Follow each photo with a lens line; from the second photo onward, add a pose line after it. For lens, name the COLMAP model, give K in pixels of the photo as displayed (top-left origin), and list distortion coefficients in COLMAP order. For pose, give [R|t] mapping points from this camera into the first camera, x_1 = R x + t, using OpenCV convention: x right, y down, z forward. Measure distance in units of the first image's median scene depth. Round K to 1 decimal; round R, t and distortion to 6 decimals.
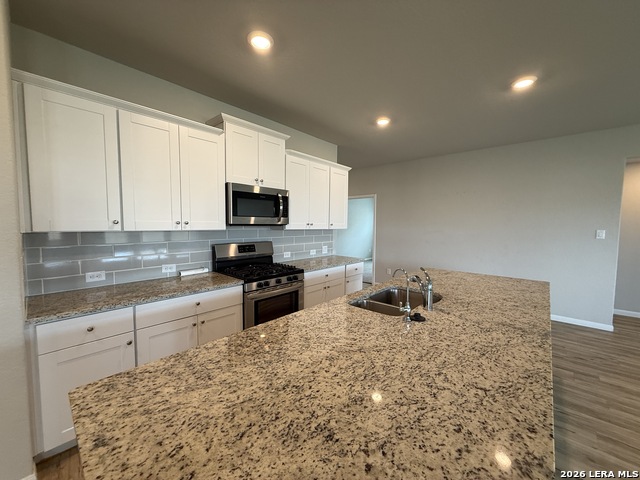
lens RADIAL K [[255.2, 0, 318.0], [0, 255.2, 240.7], [0, 0, 1]] dist [-0.000496, 0.000324]
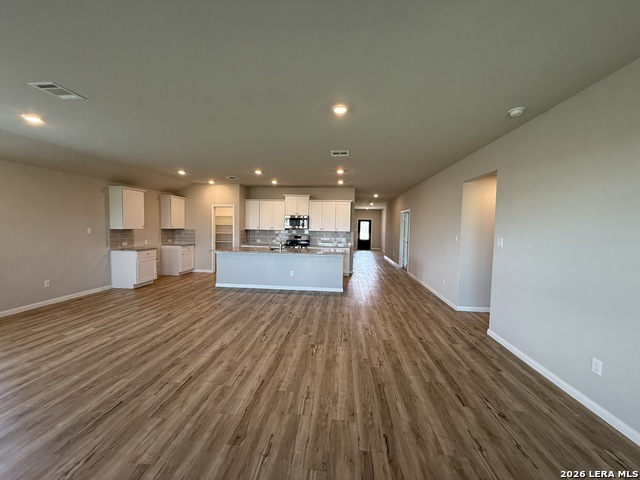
lens RADIAL K [[255.2, 0, 318.5], [0, 255.2, 240.3], [0, 0, 1]] dist [-0.000496, 0.000324]
pose [[0.588278, 0.043501, -0.807488, 2.817036], [-0.065327, 0.997845, 0.006164, 0.042529], [0.806016, 0.049125, 0.589852, -0.609562]]
